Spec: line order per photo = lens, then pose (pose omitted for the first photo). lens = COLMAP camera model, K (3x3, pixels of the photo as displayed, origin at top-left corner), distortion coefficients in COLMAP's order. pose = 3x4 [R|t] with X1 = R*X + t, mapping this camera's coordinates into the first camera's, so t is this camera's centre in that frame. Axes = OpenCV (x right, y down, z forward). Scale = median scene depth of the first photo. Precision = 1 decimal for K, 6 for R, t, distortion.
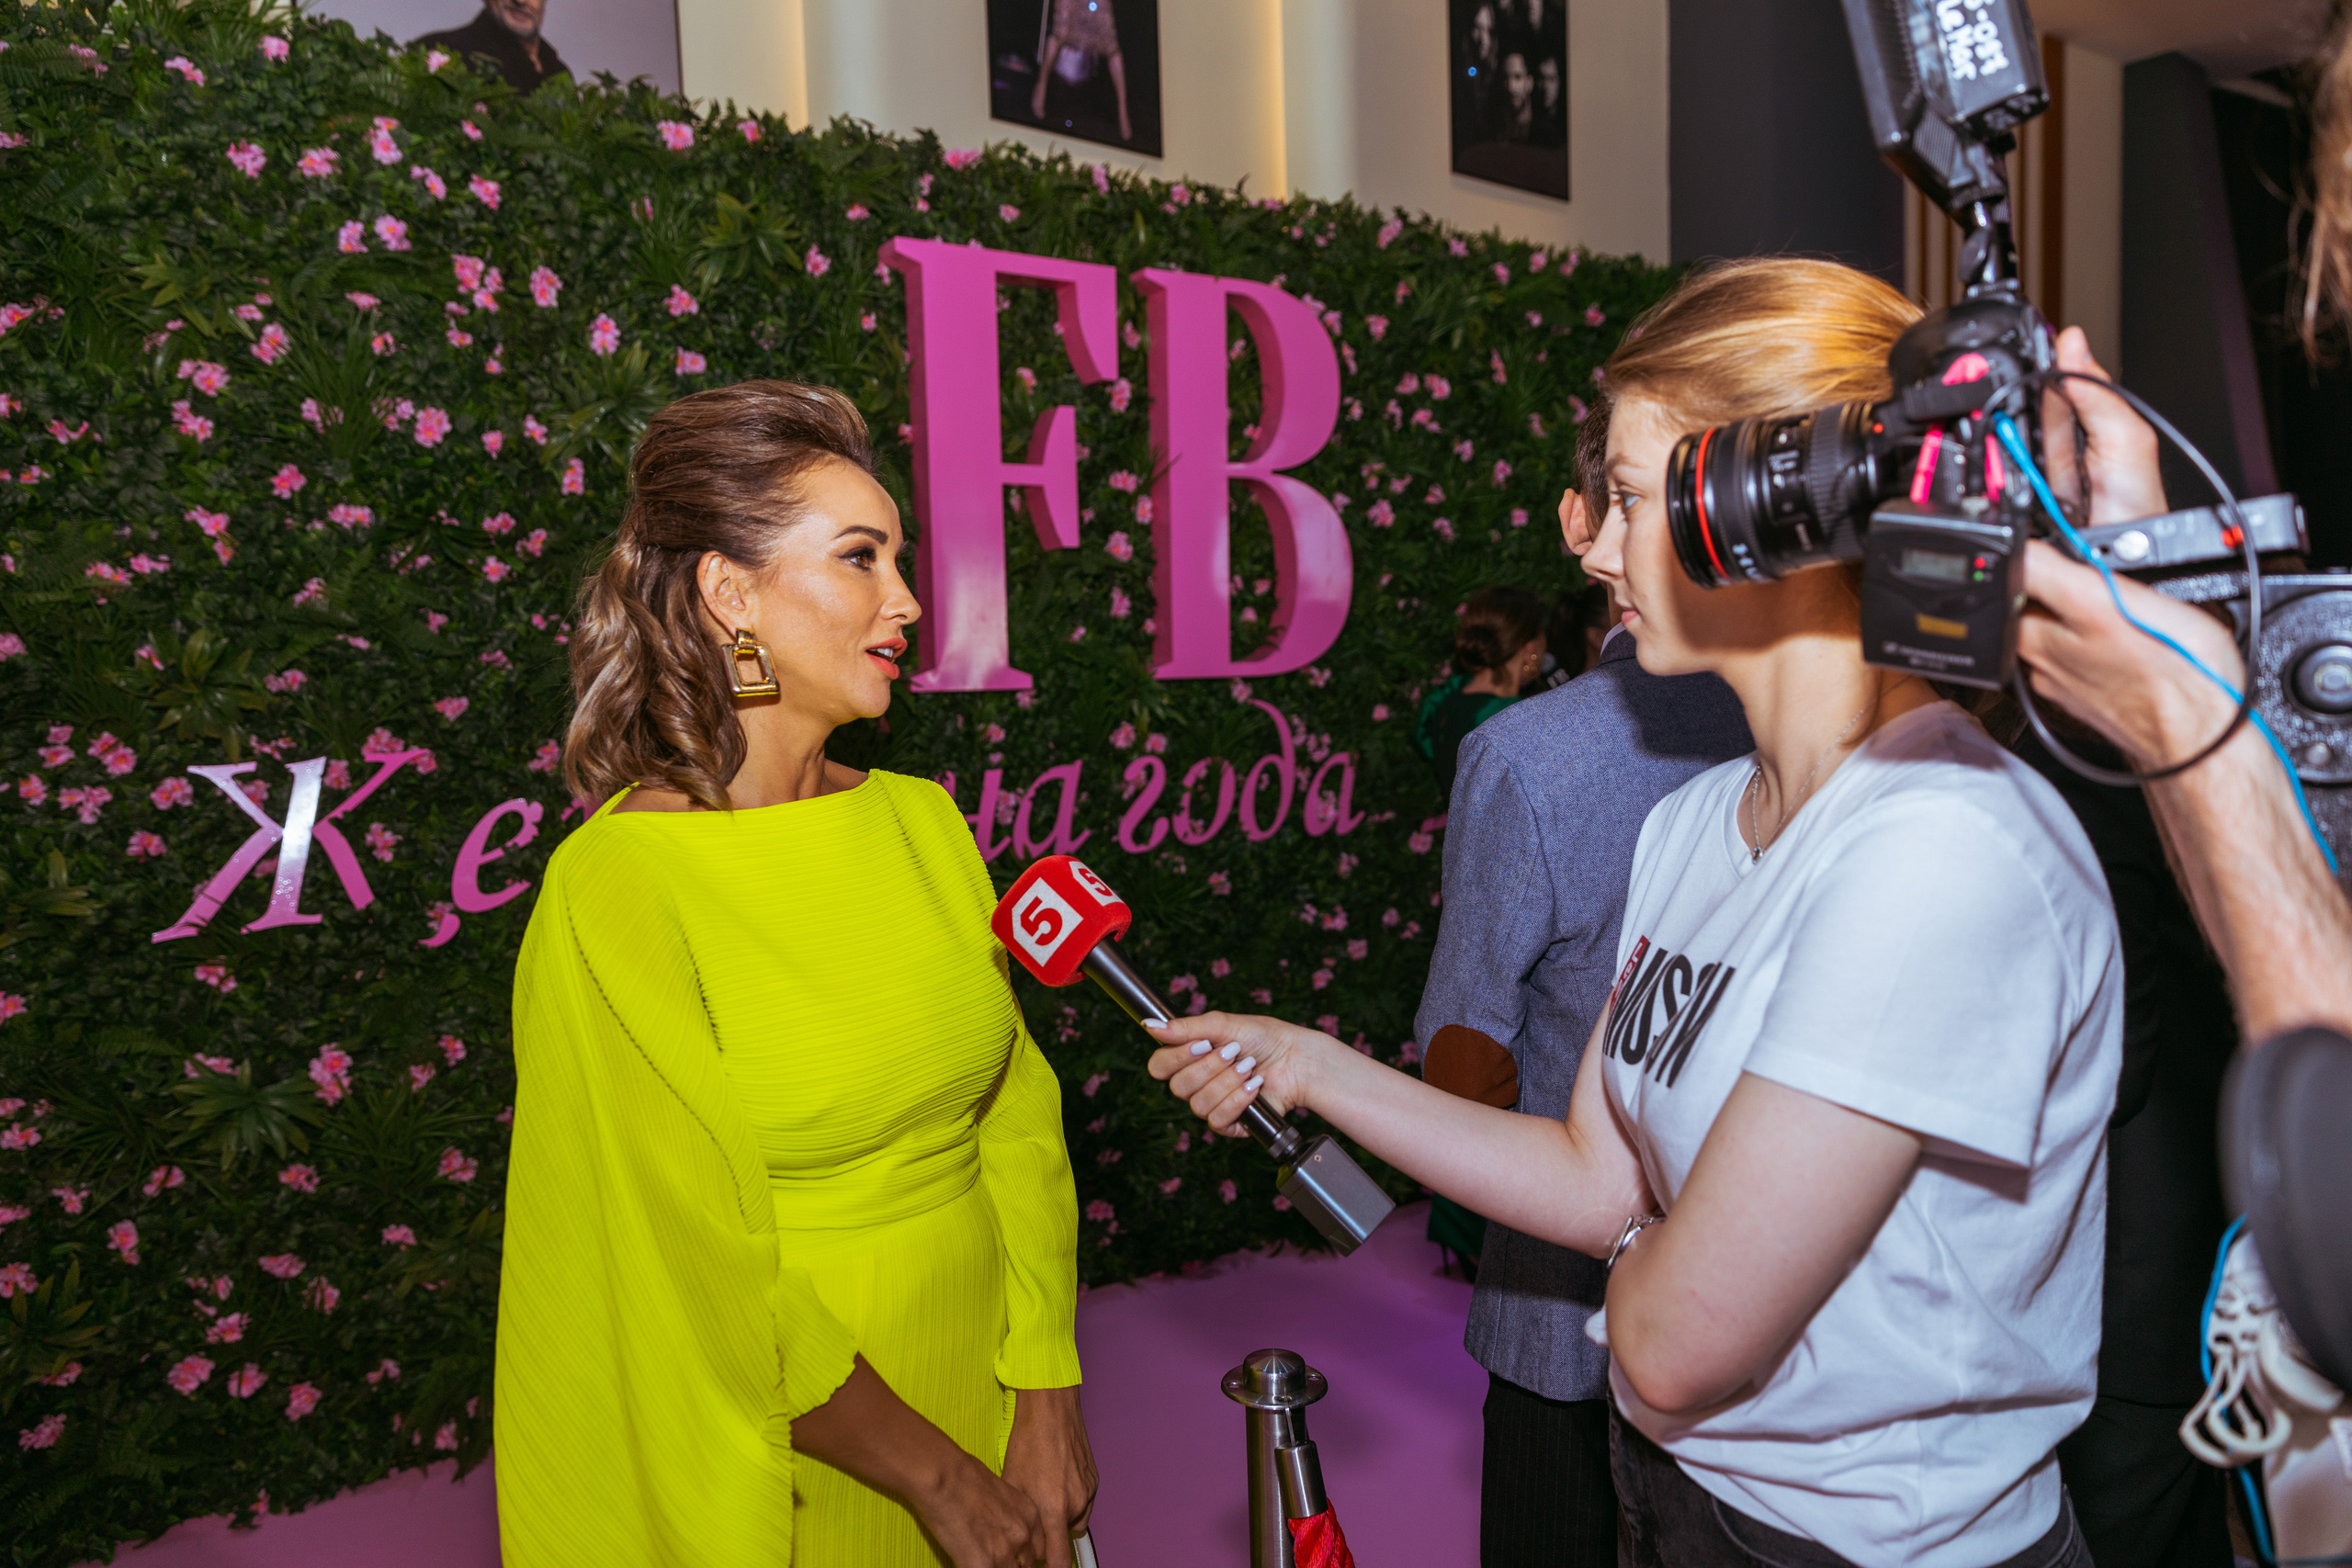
lens RADIAL K [[1575.6, 0, 1180.7], [0, 1575.6, 799.2], [0, 0, 1]] dist [0.007141, -0.000805]
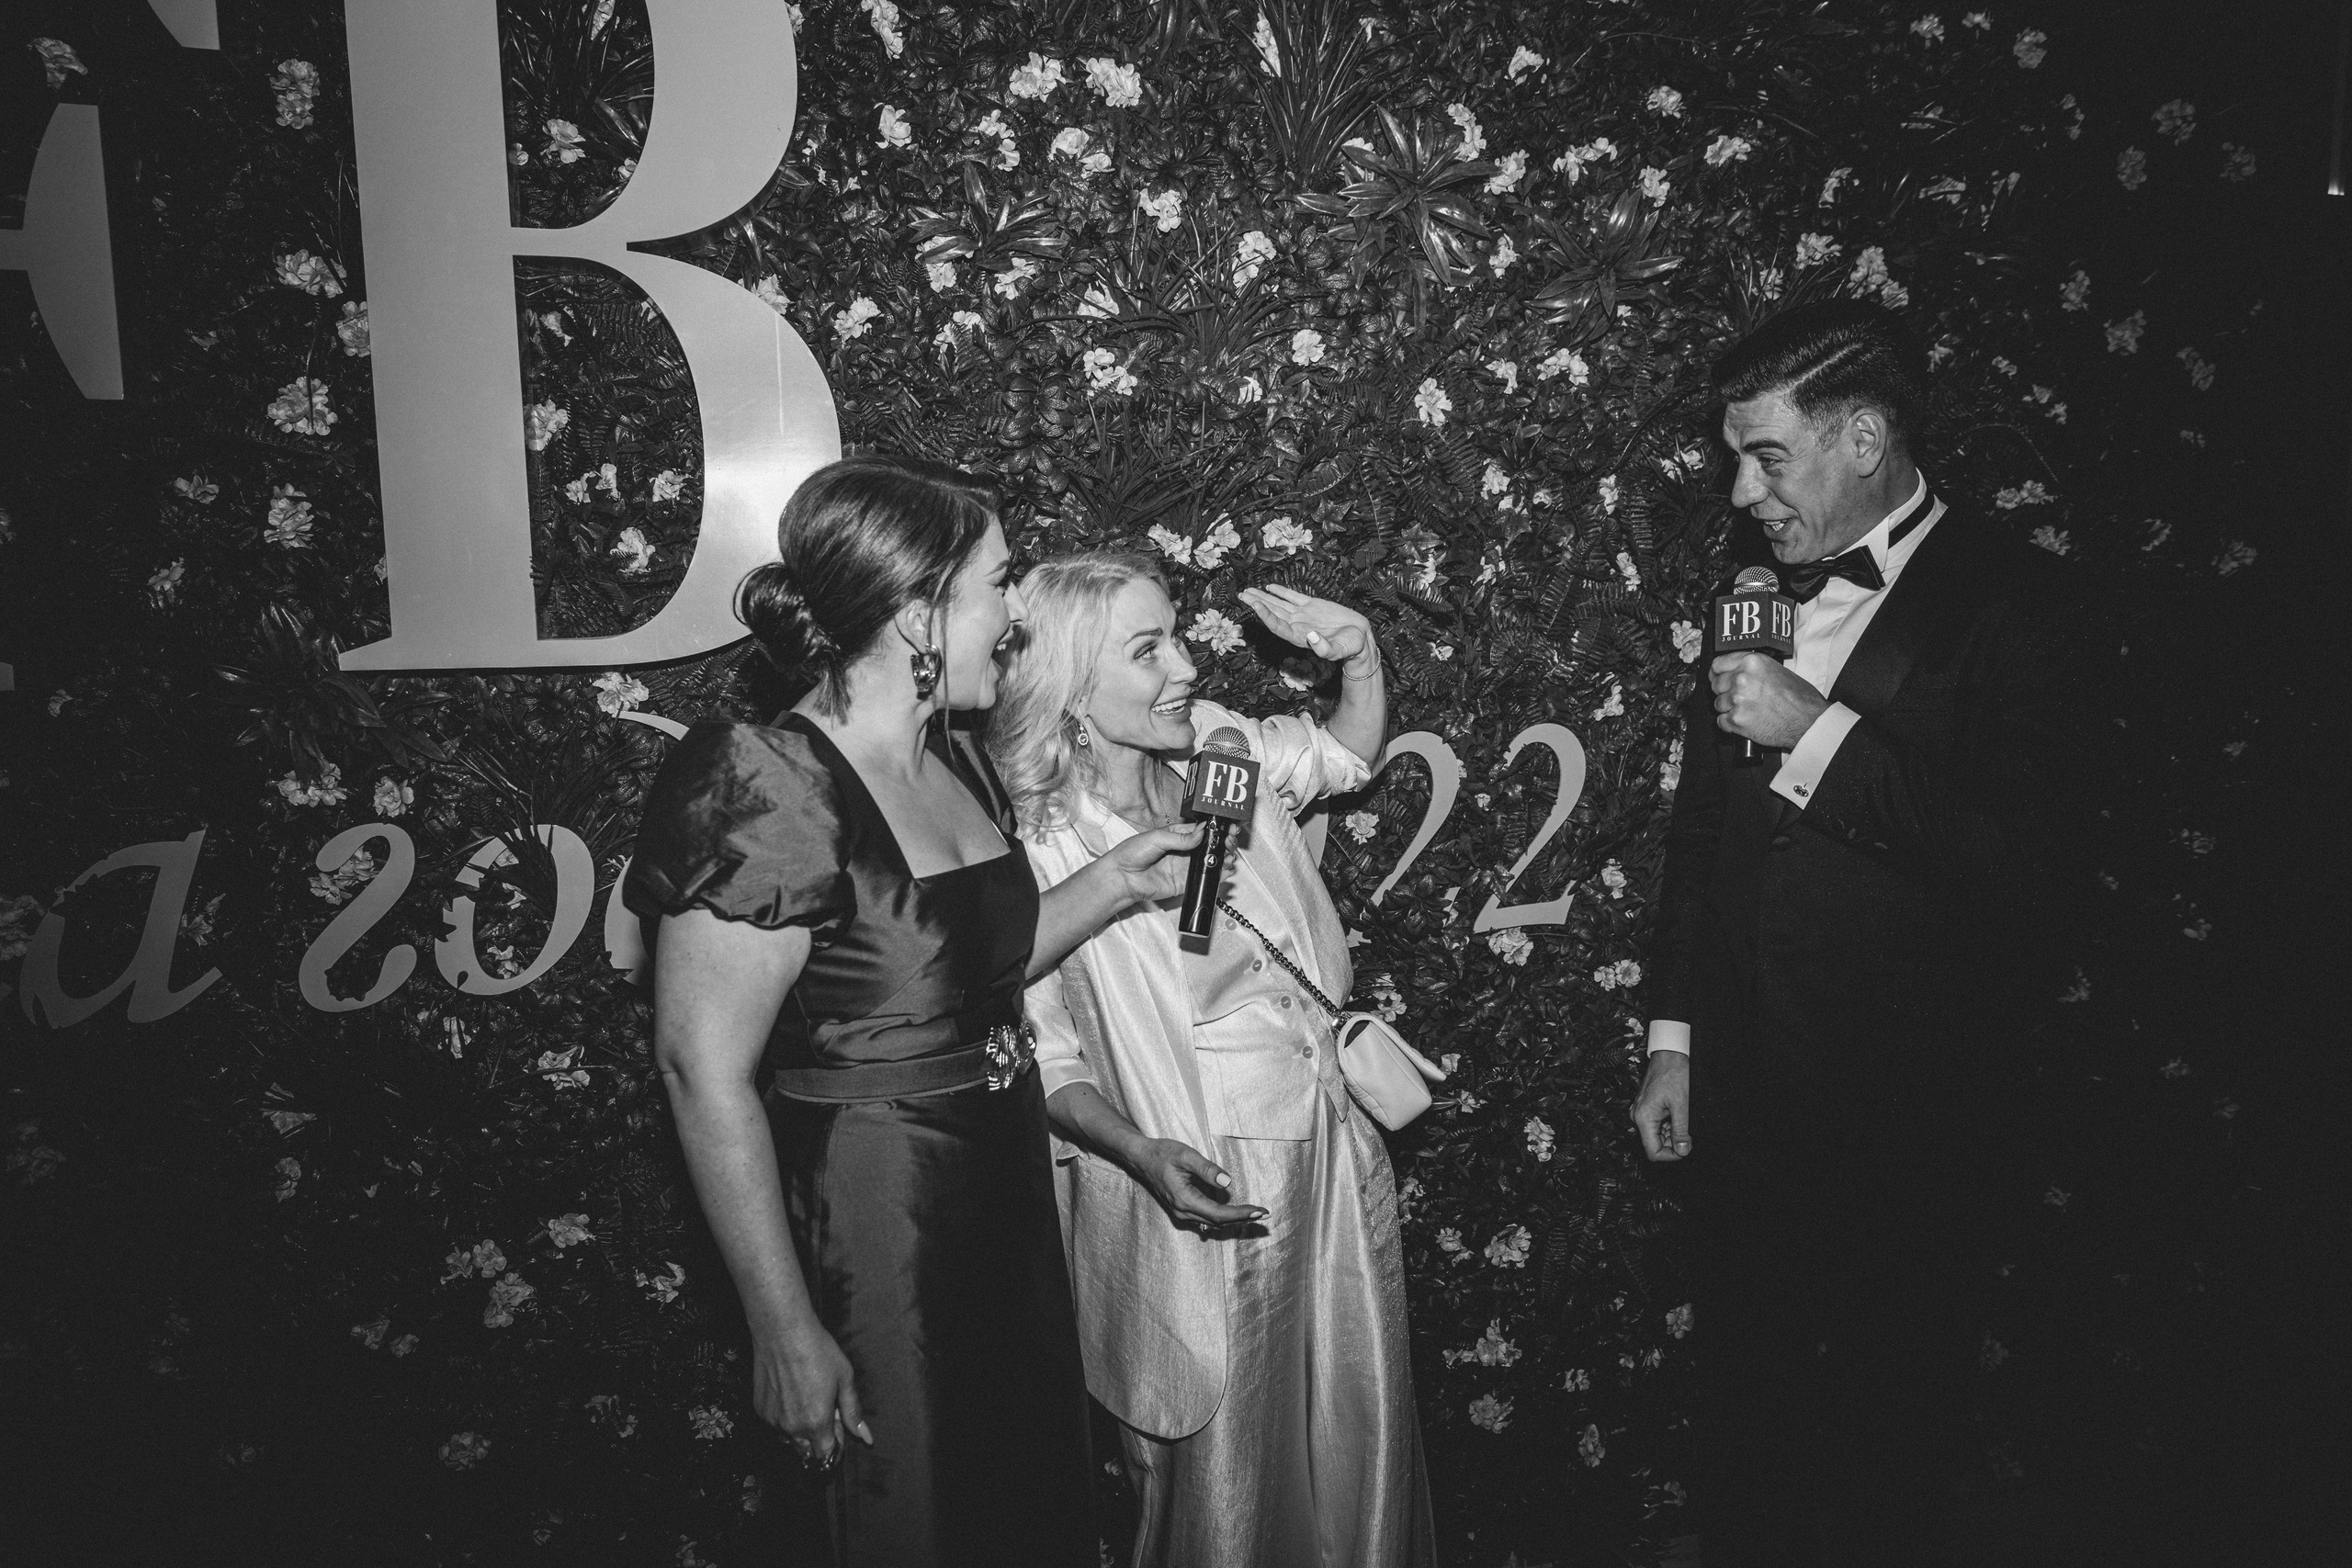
lens RADIAL K [[1551.8, 0, 1170.3], [0, 1551.8, 790.6], [0, 0, 1]] dist [0.007095, -0.000678]
pose [[0.962345, 0.037736, -0.269198, 0.376276], [-0.029106, 0.998929, 0.035979, -0.066191], [0.270267, -0.026789, 0.962413, 0.617543]]
